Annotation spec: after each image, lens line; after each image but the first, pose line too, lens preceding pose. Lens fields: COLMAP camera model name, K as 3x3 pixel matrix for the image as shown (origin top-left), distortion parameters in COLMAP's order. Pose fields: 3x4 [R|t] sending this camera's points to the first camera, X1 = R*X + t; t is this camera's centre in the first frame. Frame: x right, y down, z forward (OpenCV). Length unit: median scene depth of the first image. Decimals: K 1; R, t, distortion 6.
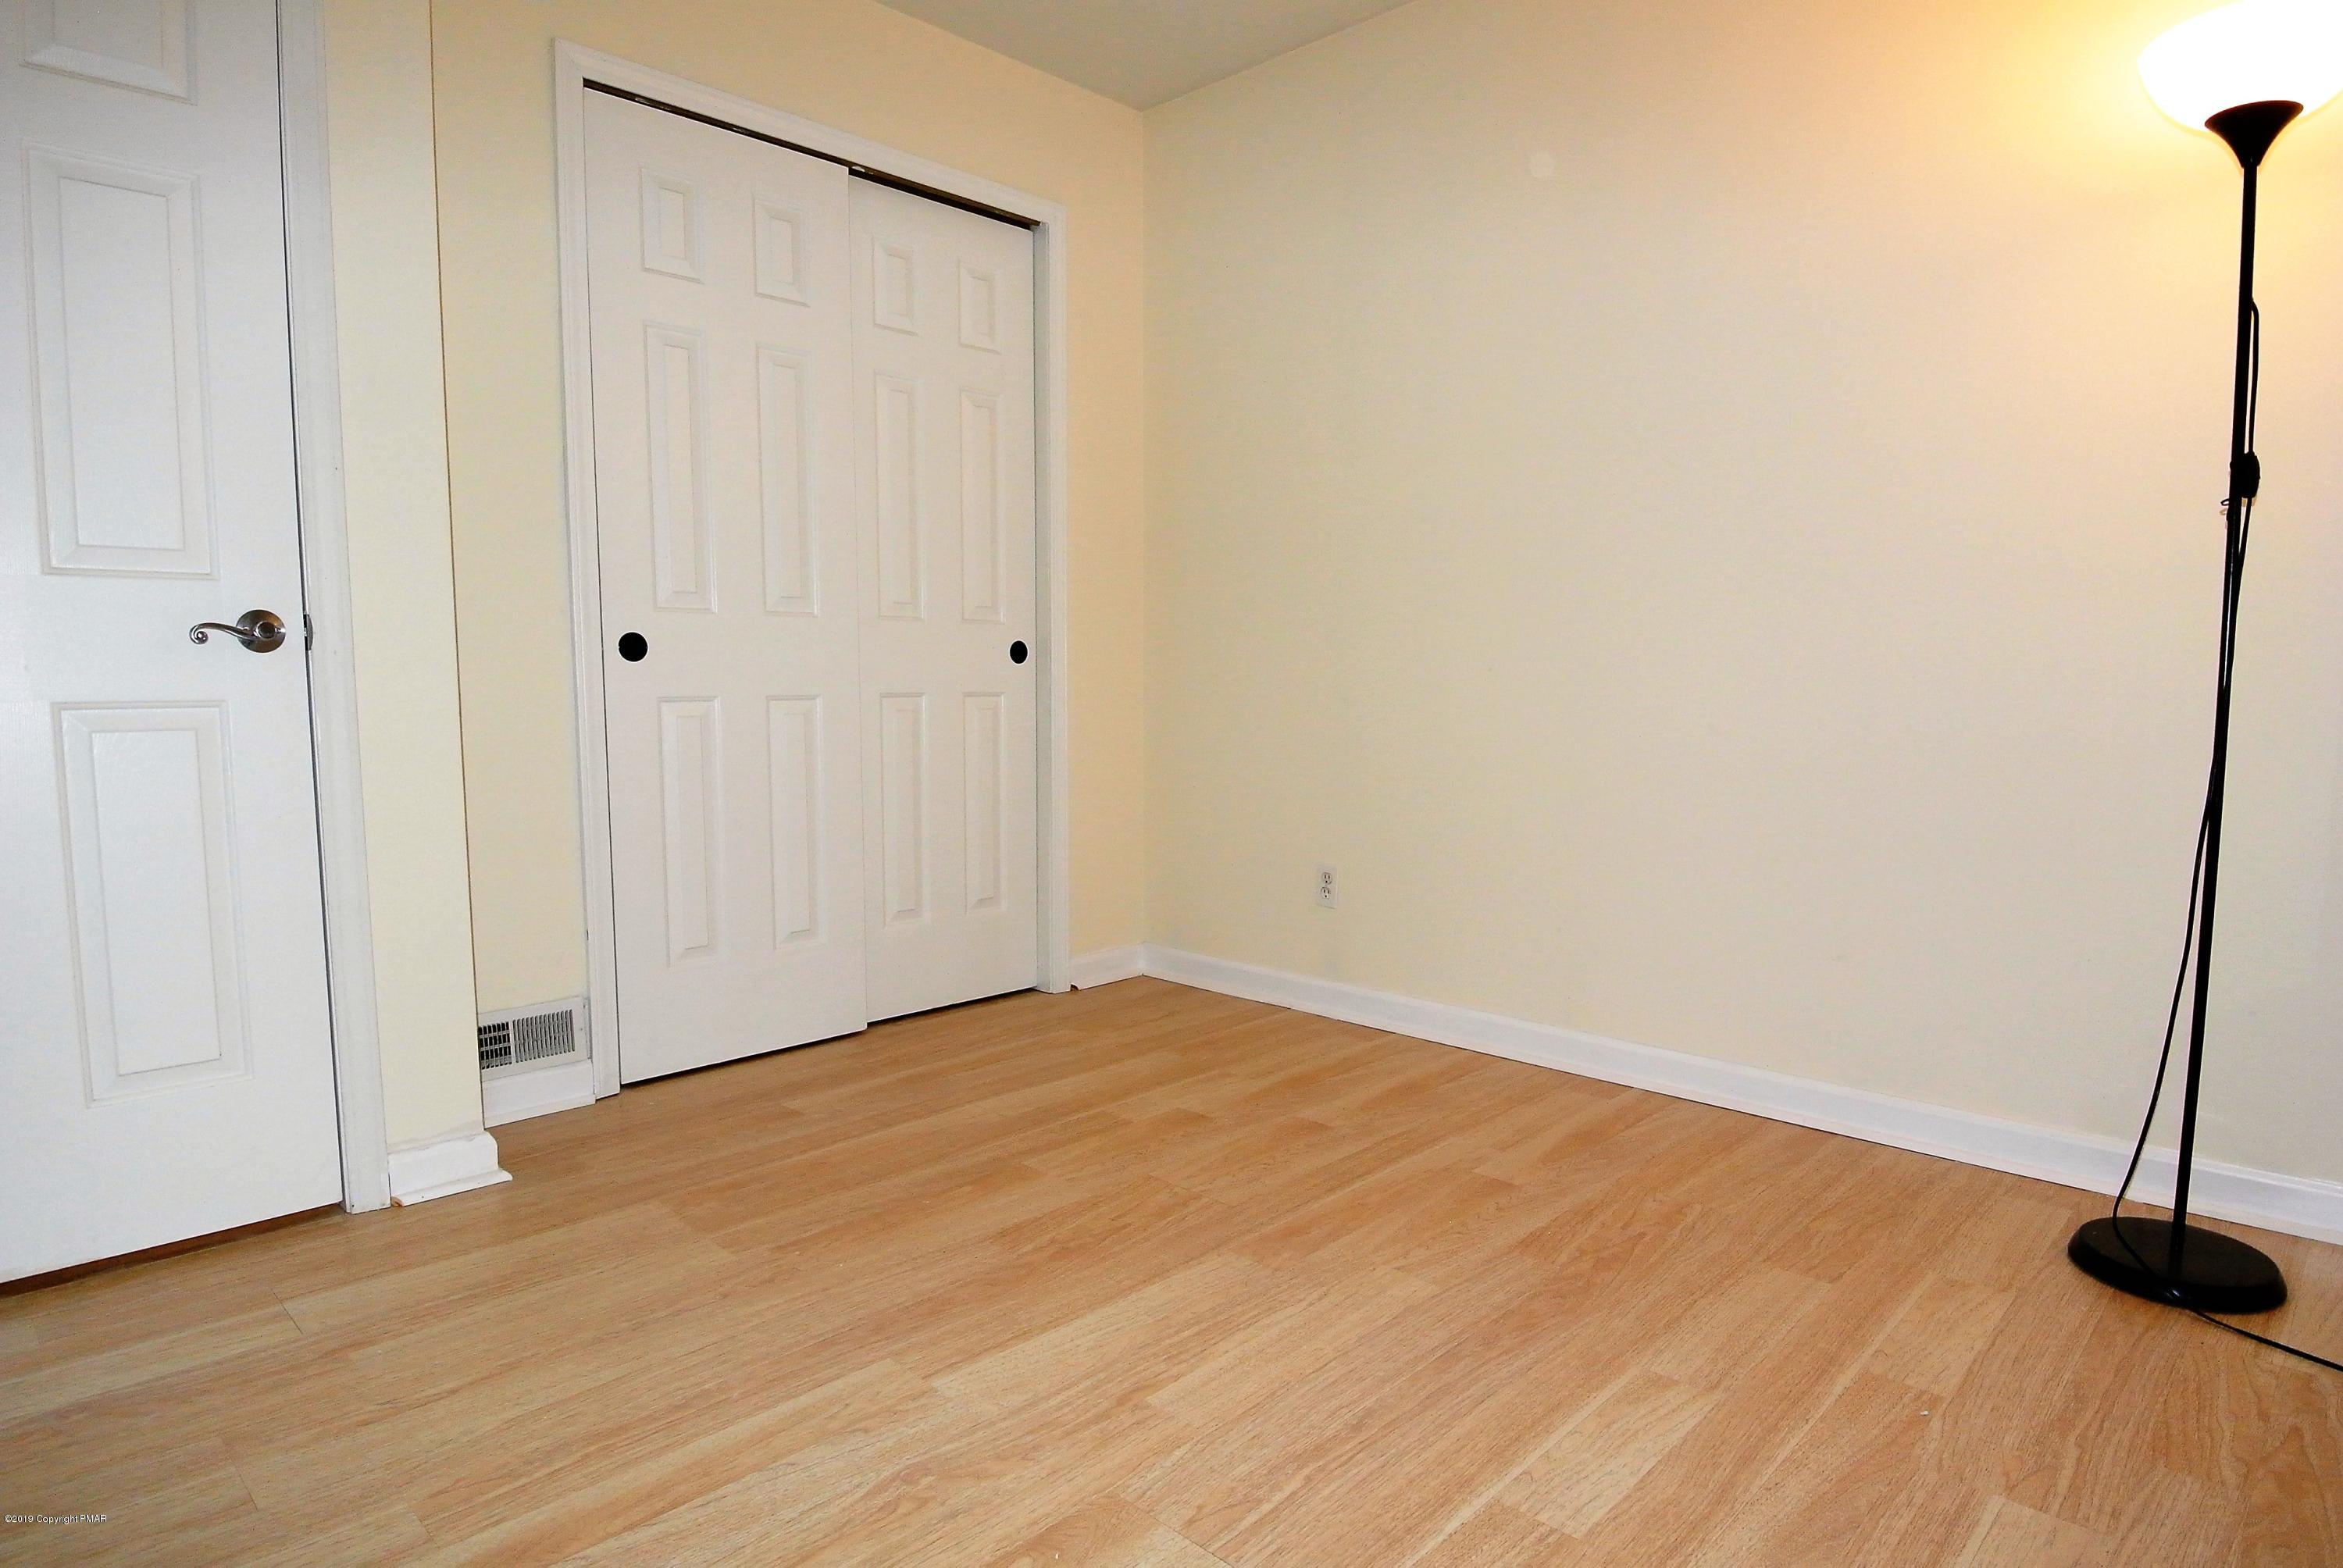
lens RADIAL K [[1307.9, 0, 1169.8], [0, 1307.9, 811.3], [0, 0, 1]] dist [0.003552, -0.036374]
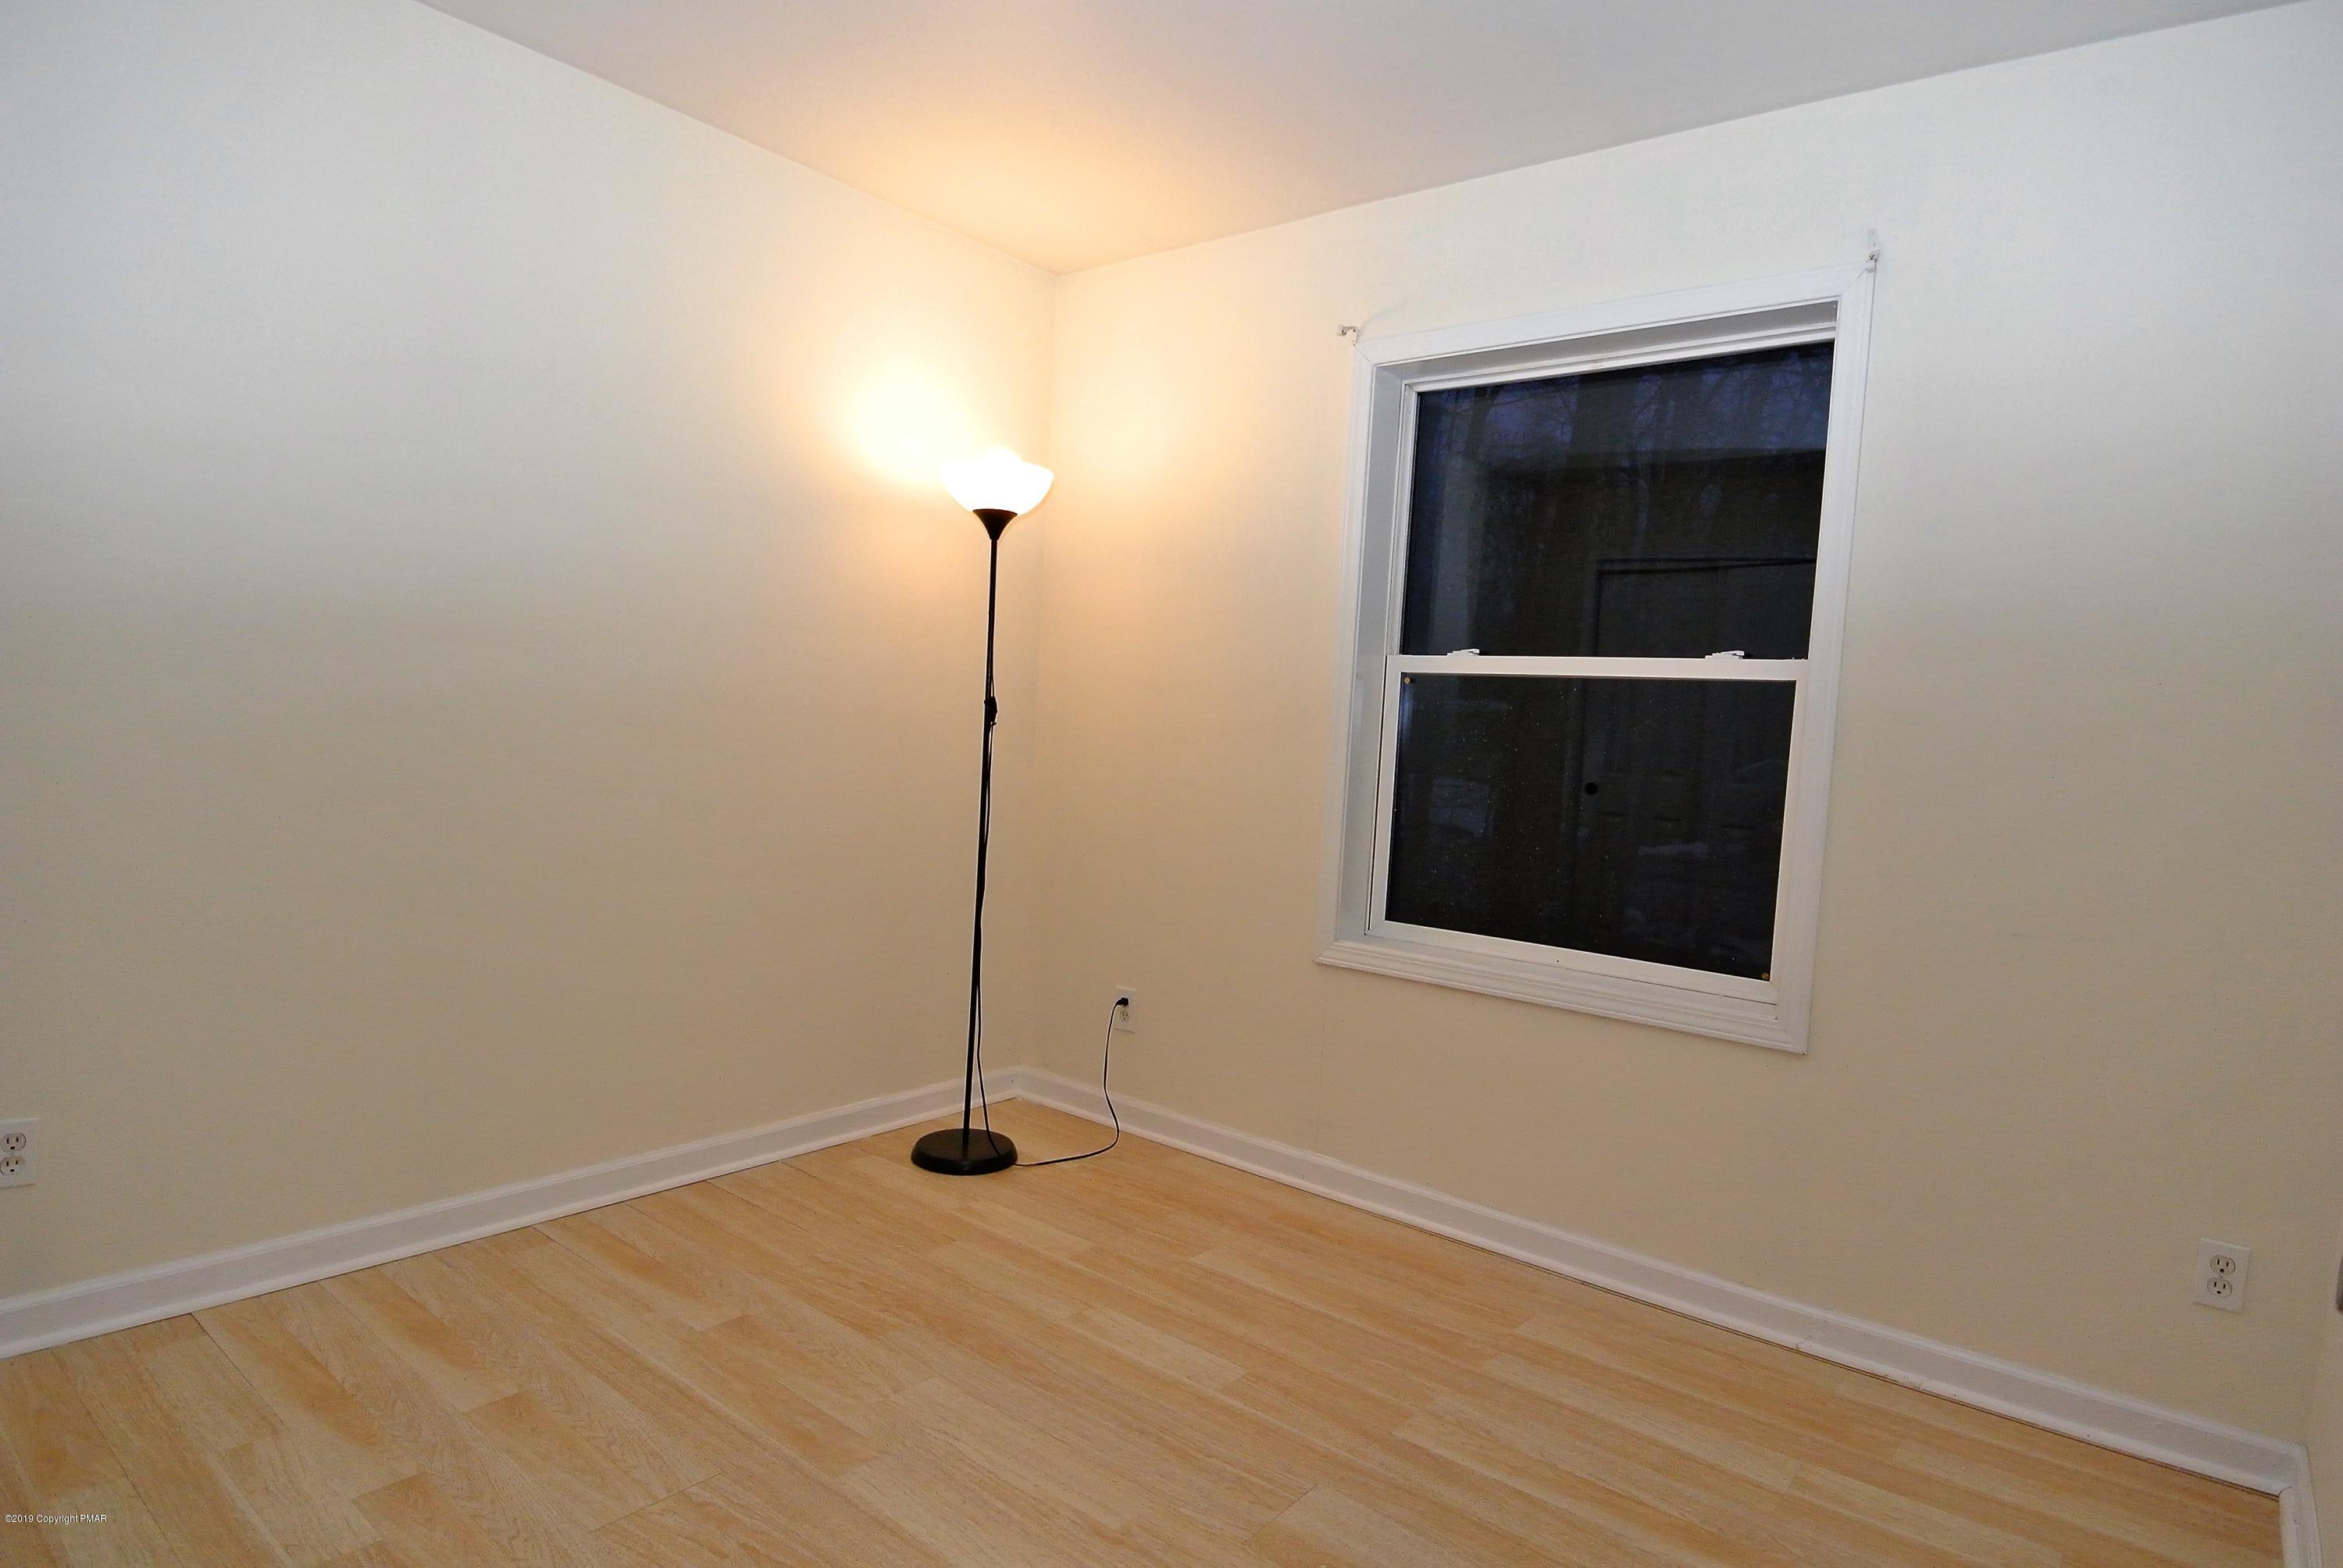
lens RADIAL K [[1277.8, 0, 1174.2], [0, 1277.8, 810.3], [0, 0, 1]] dist [0.003638, -0.031227]
pose [[-0.093203, -0.075366, 0.992791, -0.855869], [0.045390, 0.995773, 0.079853, -0.217164], [-0.994612, 0.052506, -0.089388, 0.781400]]
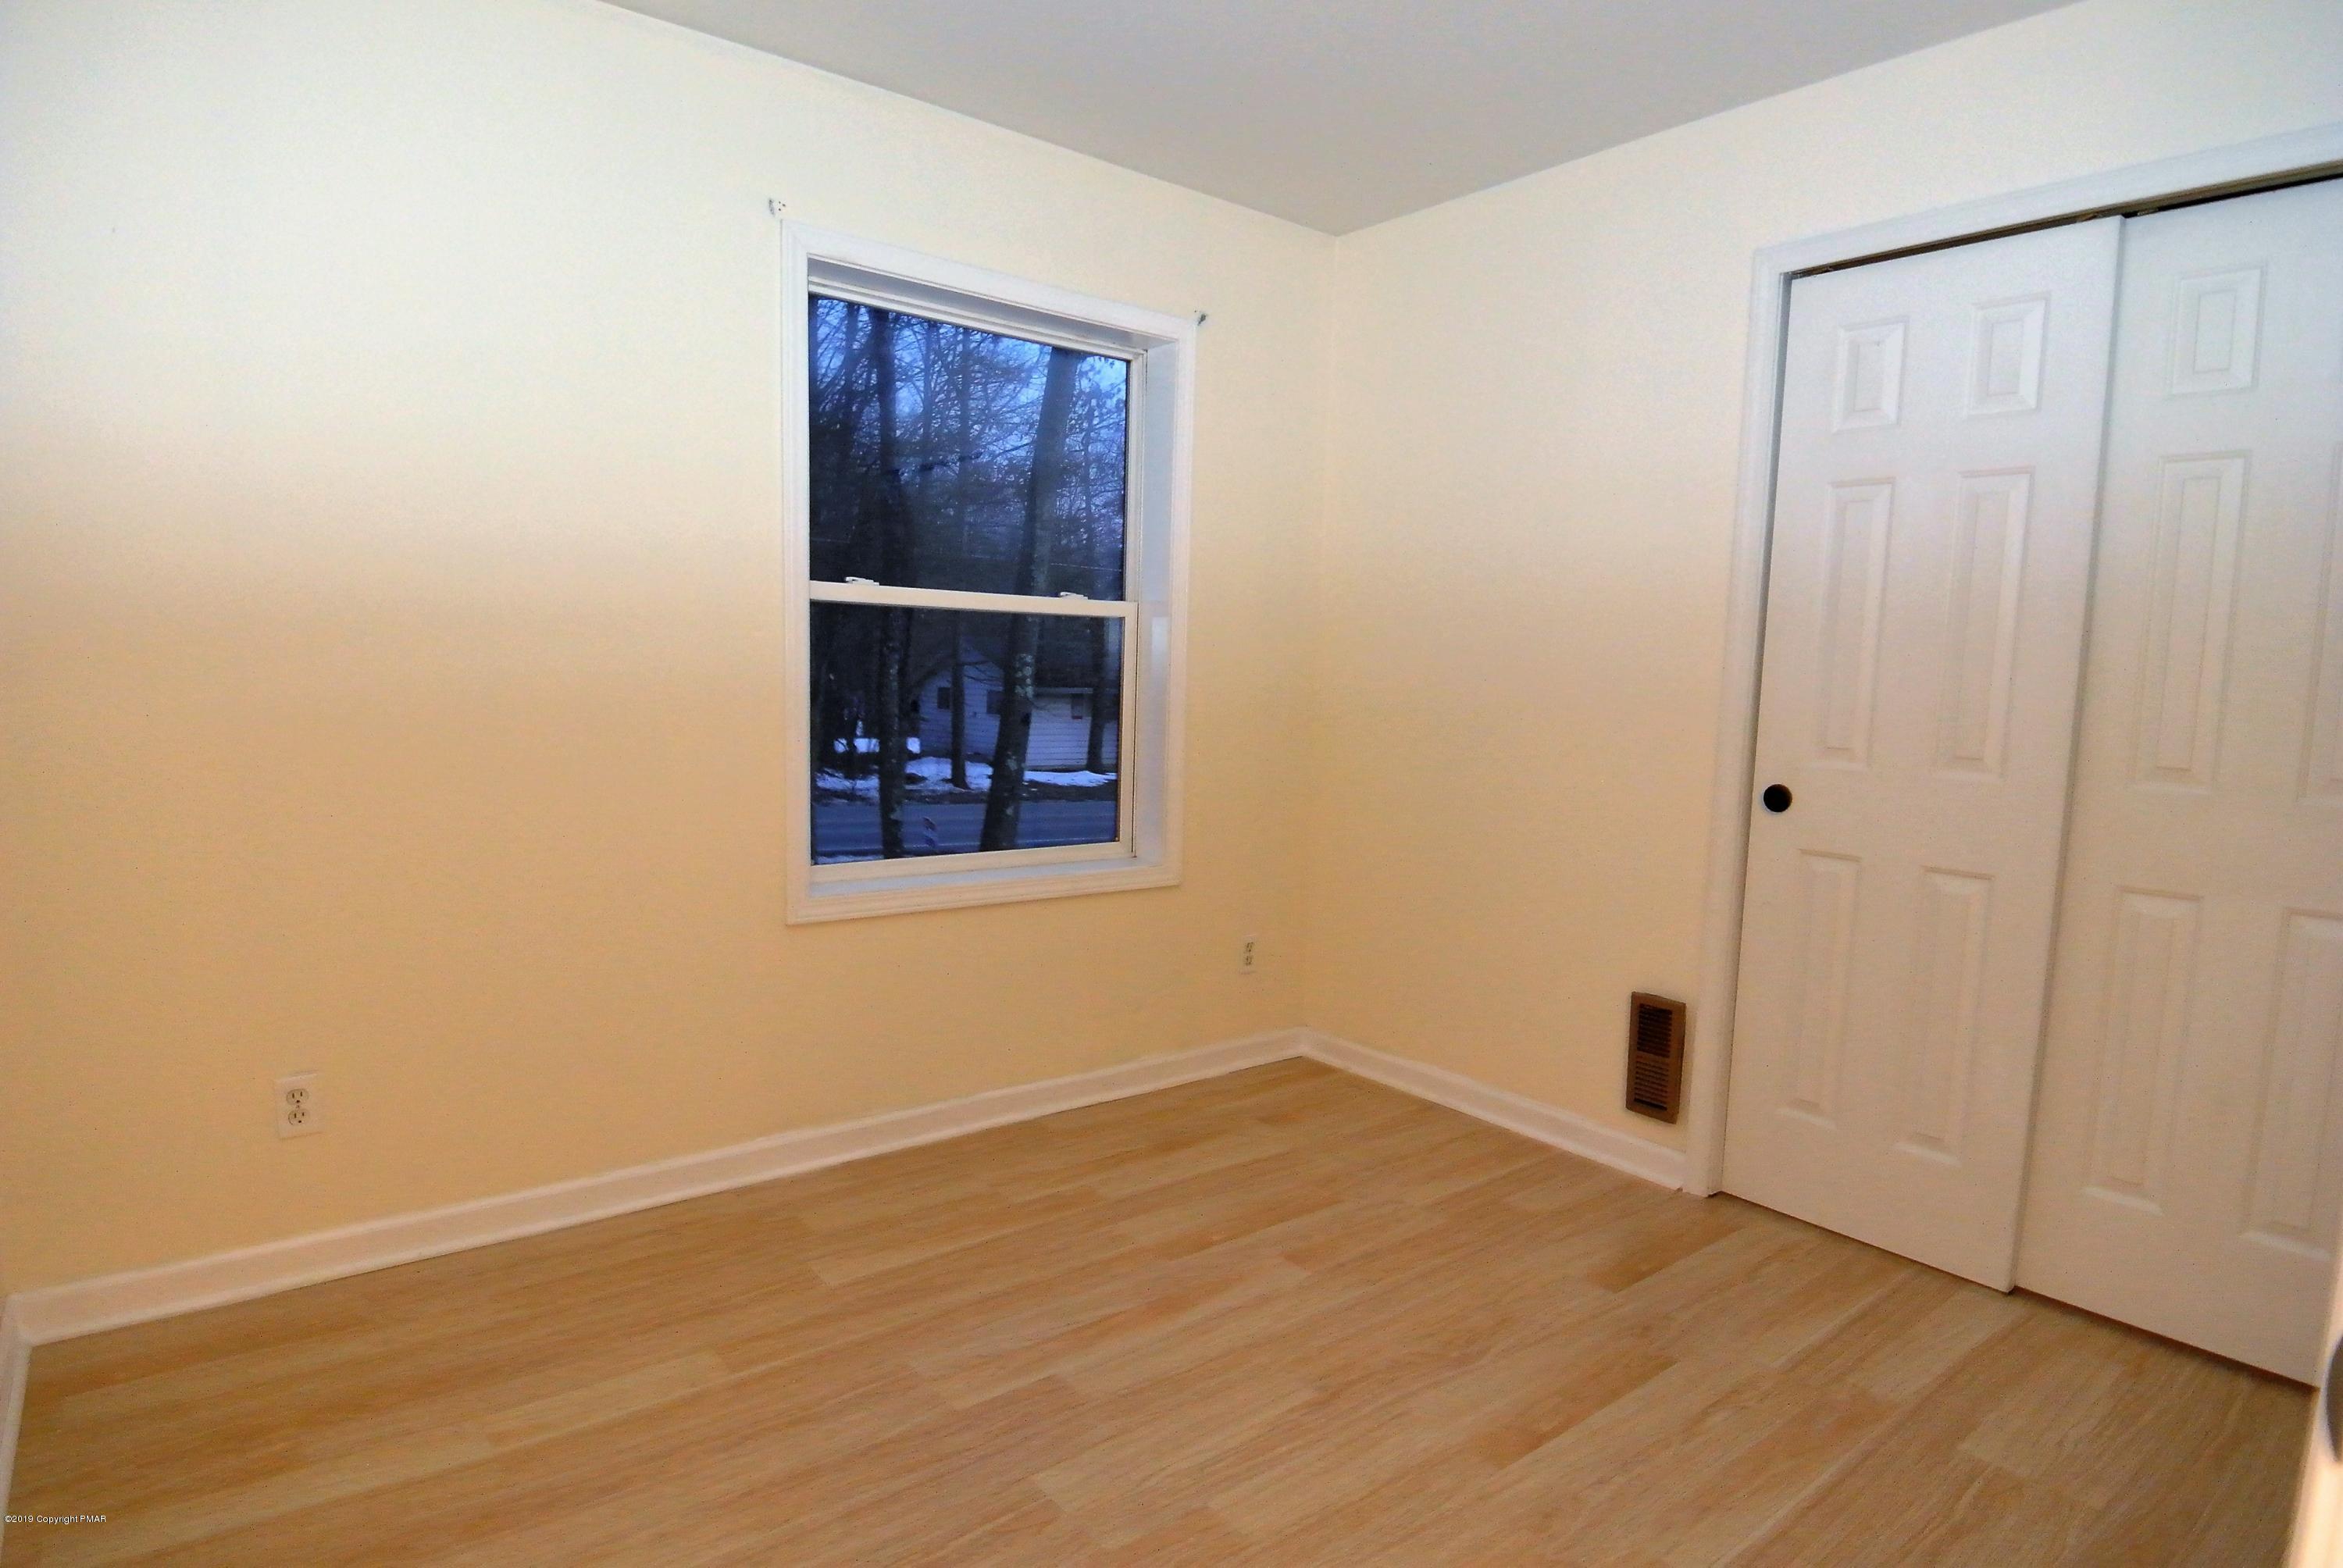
lens RADIAL K [[1273.9, 0, 1171.5], [0, 1273.9, 784.0], [0, 0, 1]] dist [0.001353, -0.030169]
pose [[-0.993148, -0.037969, 0.110520, 0.007729], [-0.016791, 0.982297, 0.186575, -0.308568], [-0.115648, 0.183441, -0.976204, 1.670488]]
